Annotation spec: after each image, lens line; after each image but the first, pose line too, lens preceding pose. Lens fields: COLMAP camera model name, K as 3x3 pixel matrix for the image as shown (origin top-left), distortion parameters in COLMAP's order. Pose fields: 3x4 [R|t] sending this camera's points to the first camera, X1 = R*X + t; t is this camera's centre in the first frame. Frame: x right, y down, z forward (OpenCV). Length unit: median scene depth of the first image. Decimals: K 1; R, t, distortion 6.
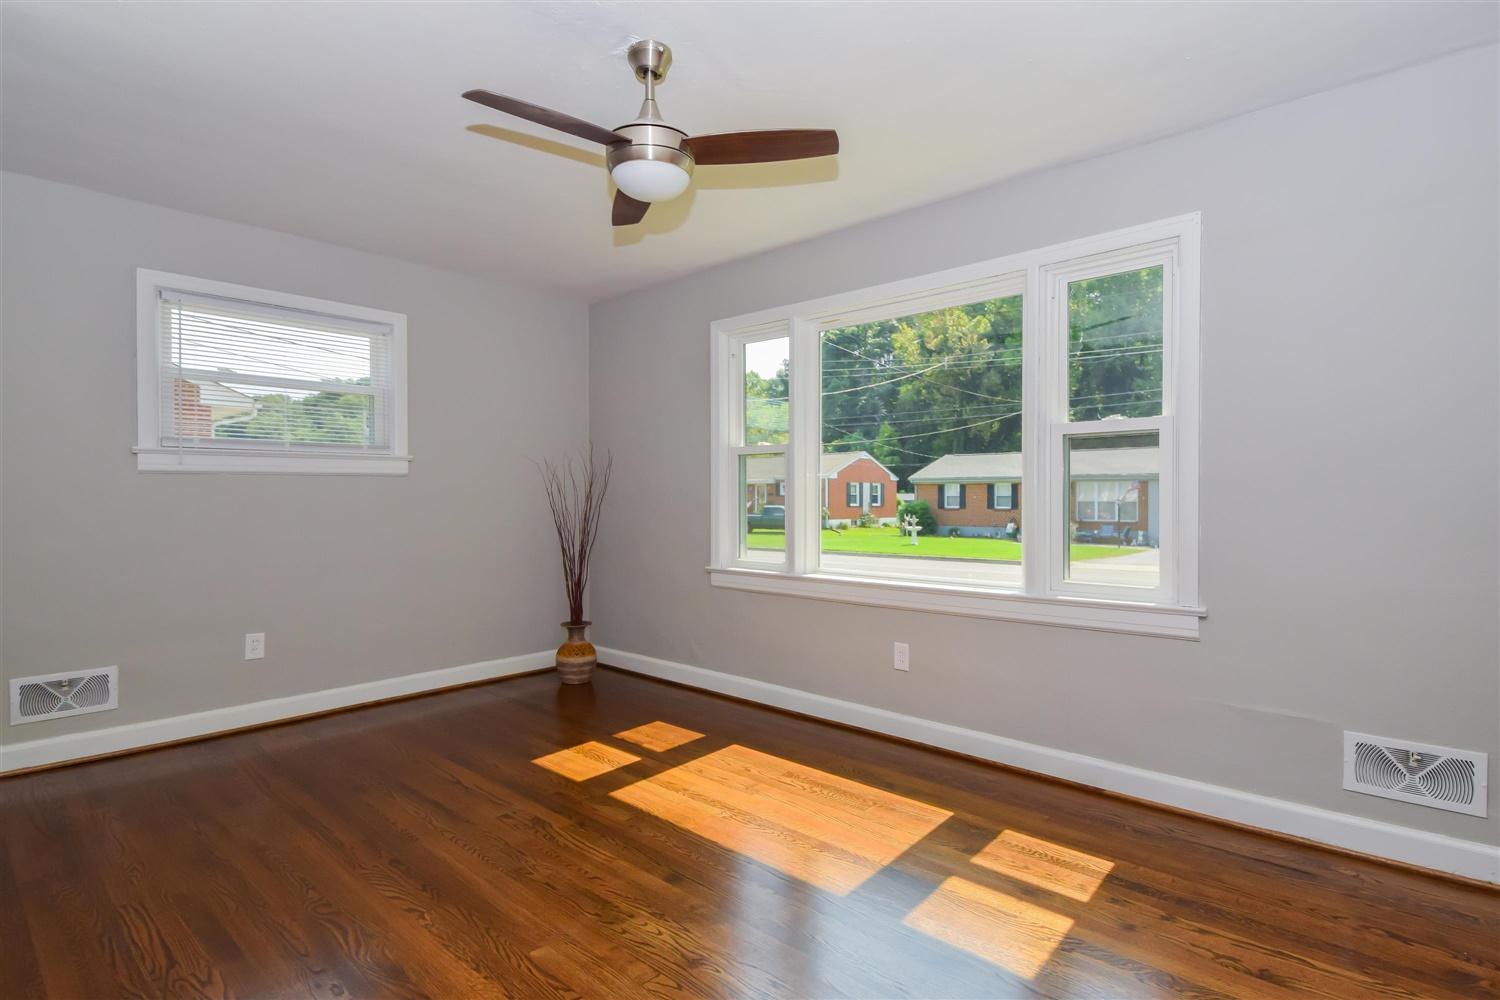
lens RADIAL K [[723.9, 0, 777.0], [0, 723.9, 513.5], [0, 0, 1]] dist [0.032144, -0.023627]
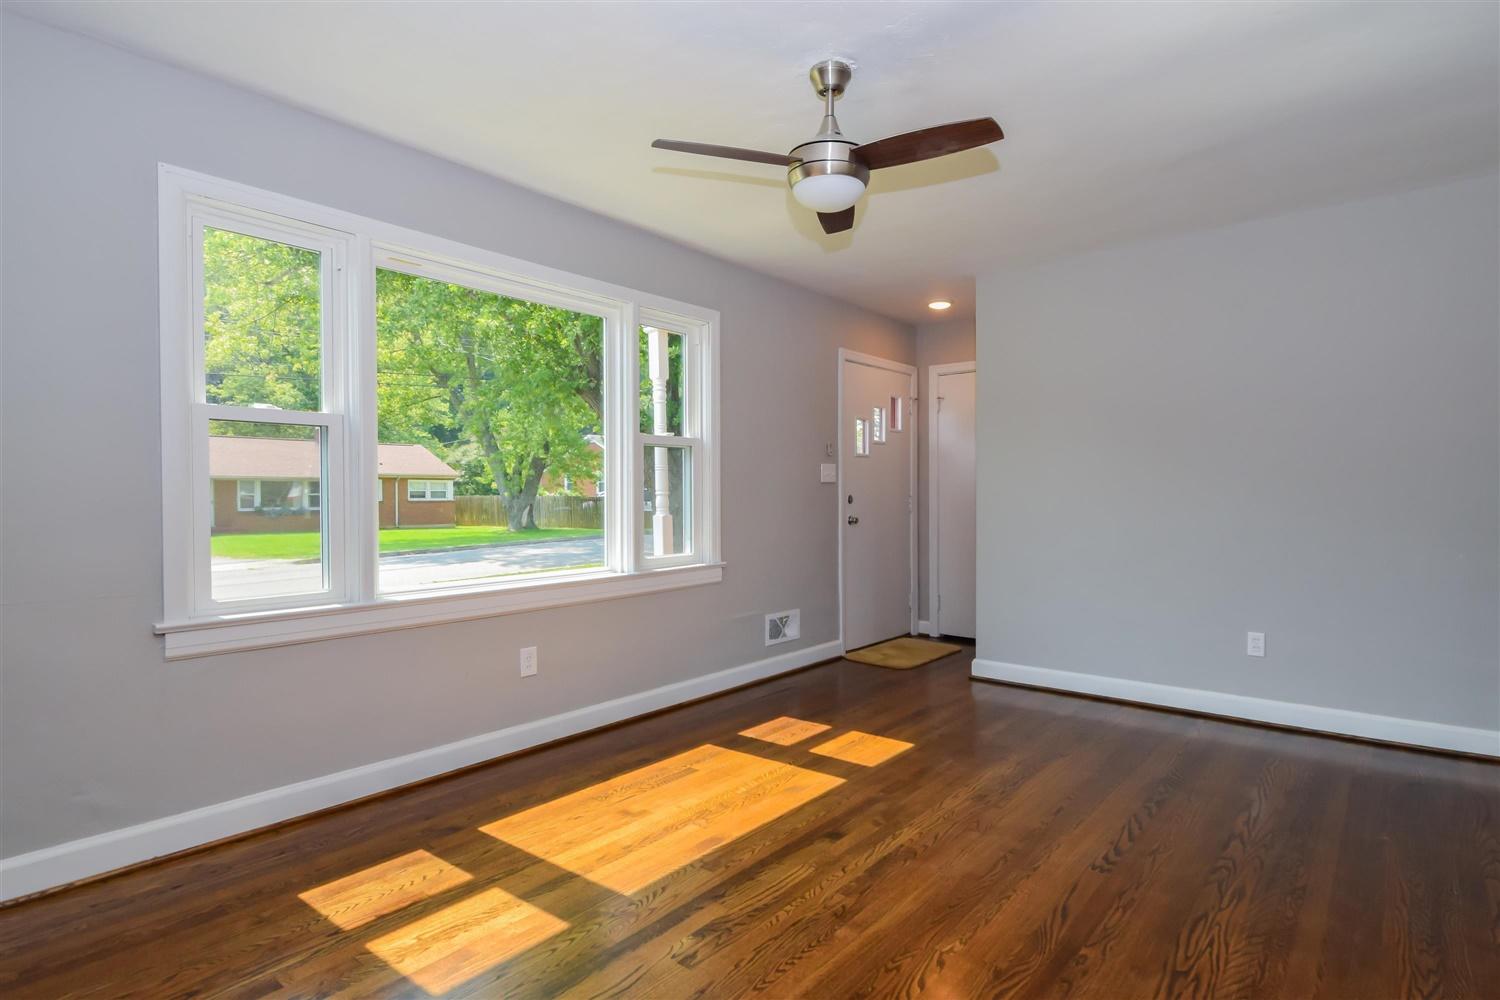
lens RADIAL K [[723.9, 0, 777.0], [0, 723.9, 513.5], [0, 0, 1]] dist [0.032144, -0.023627]
pose [[-0.003428, -0.027305, 0.999621, -0.885093], [0.023341, 0.999353, 0.027378, -0.016906], [-0.999722, 0.023426, -0.002788, 0.771479]]
